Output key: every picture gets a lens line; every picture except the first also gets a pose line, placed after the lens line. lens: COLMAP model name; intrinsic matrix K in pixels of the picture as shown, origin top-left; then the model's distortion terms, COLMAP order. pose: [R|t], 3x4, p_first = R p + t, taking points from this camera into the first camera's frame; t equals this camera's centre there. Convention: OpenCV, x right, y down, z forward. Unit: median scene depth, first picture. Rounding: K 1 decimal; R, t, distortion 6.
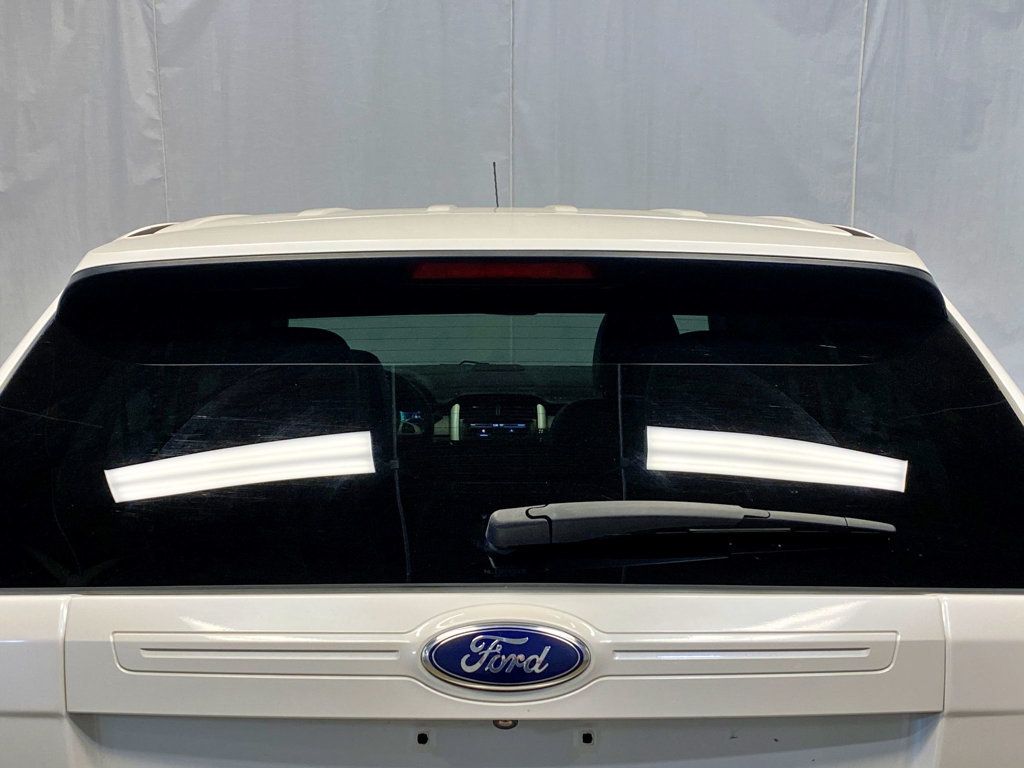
lens RADIAL K [[1422.9, 0, 491.4], [0, 1422.9, 380.1], [0, 0, 1]] dist [0.224503, -0.753896]
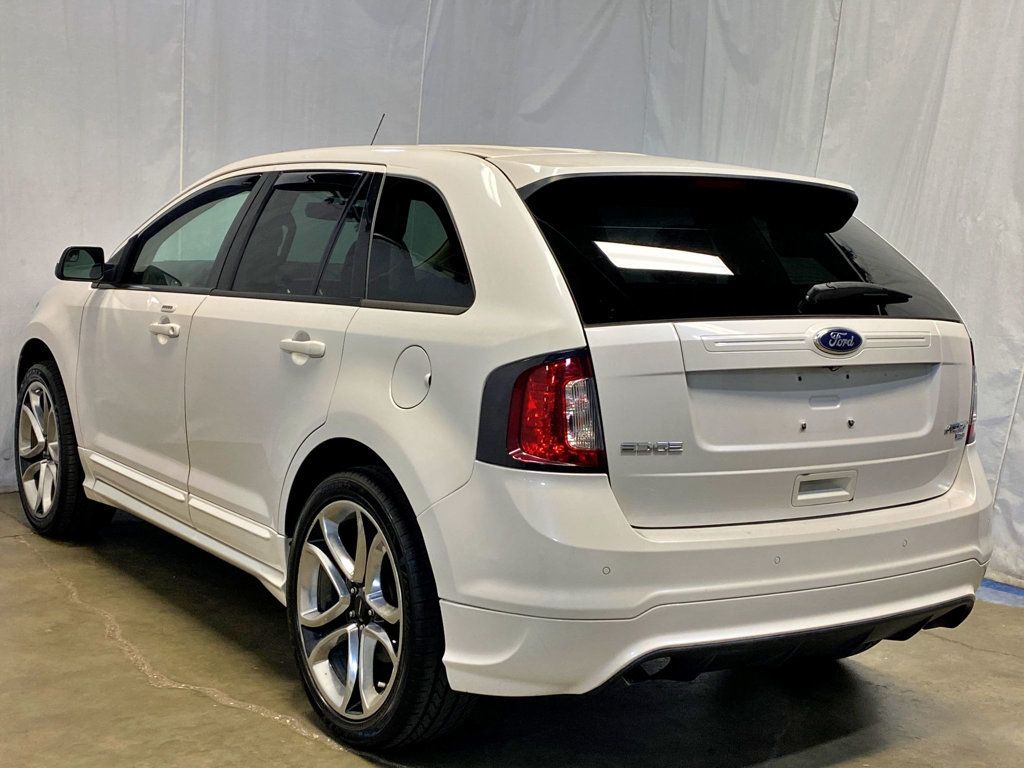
lens RADIAL K [[1422.9, 0, 491.4], [0, 1422.9, 380.1], [0, 0, 1]] dist [0.224503, -0.753896]
pose [[0.823555, -0.028010, 0.566545, -1.810233], [0.006228, 0.999166, 0.040345, 0.150262], [-0.567203, -0.029698, 0.823042, -0.673820]]
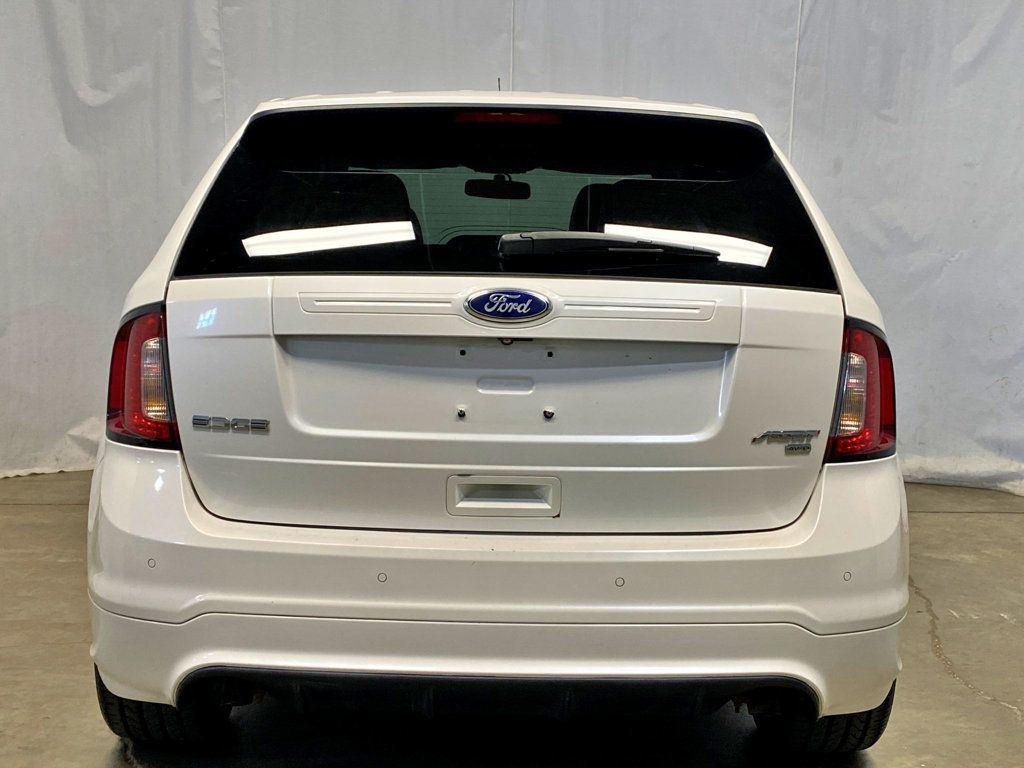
lens RADIAL K [[1422.9, 0, 491.4], [0, 1422.9, 380.1], [0, 0, 1]] dist [0.224503, -0.753896]
pose [[0.999738, 0.021729, 0.007247, -0.022611], [-0.021913, 0.999410, 0.026443, 0.232528], [-0.006668, -0.026595, 0.999624, -0.859318]]
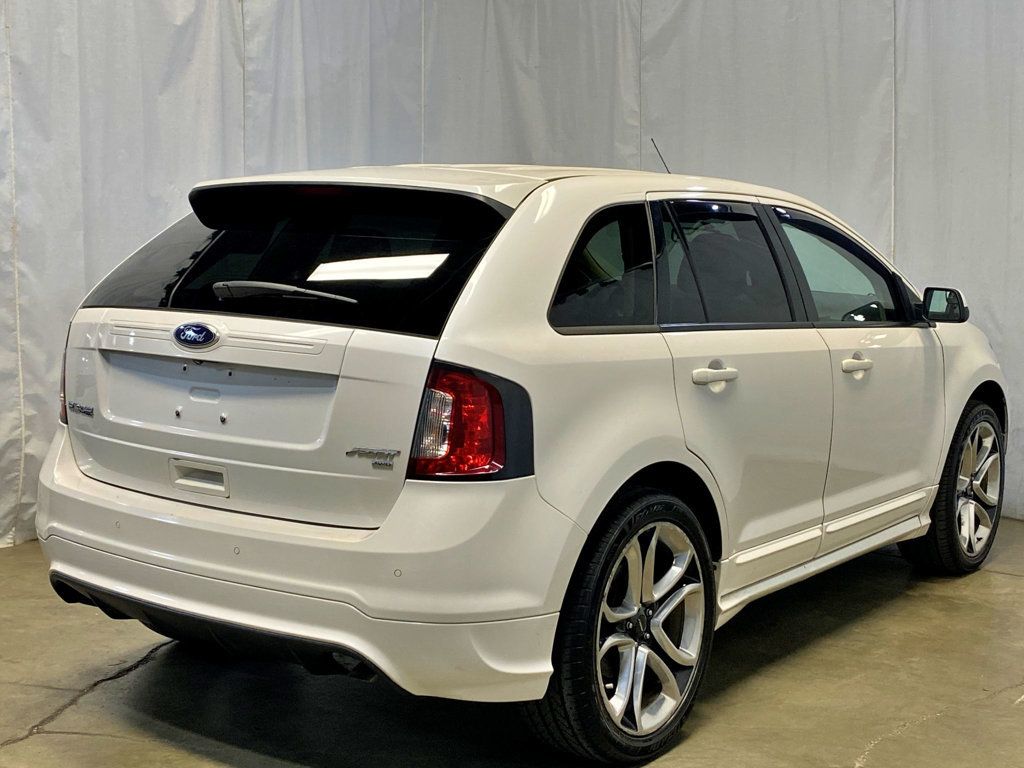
lens RADIAL K [[1422.9, 0, 491.4], [0, 1422.9, 380.1], [0, 0, 1]] dist [0.224503, -0.753896]
pose [[0.802474, 0.085498, -0.590530, 1.871221], [-0.077257, 0.996238, 0.039252, 0.126203], [0.591665, 0.014123, 0.806060, -0.720645]]
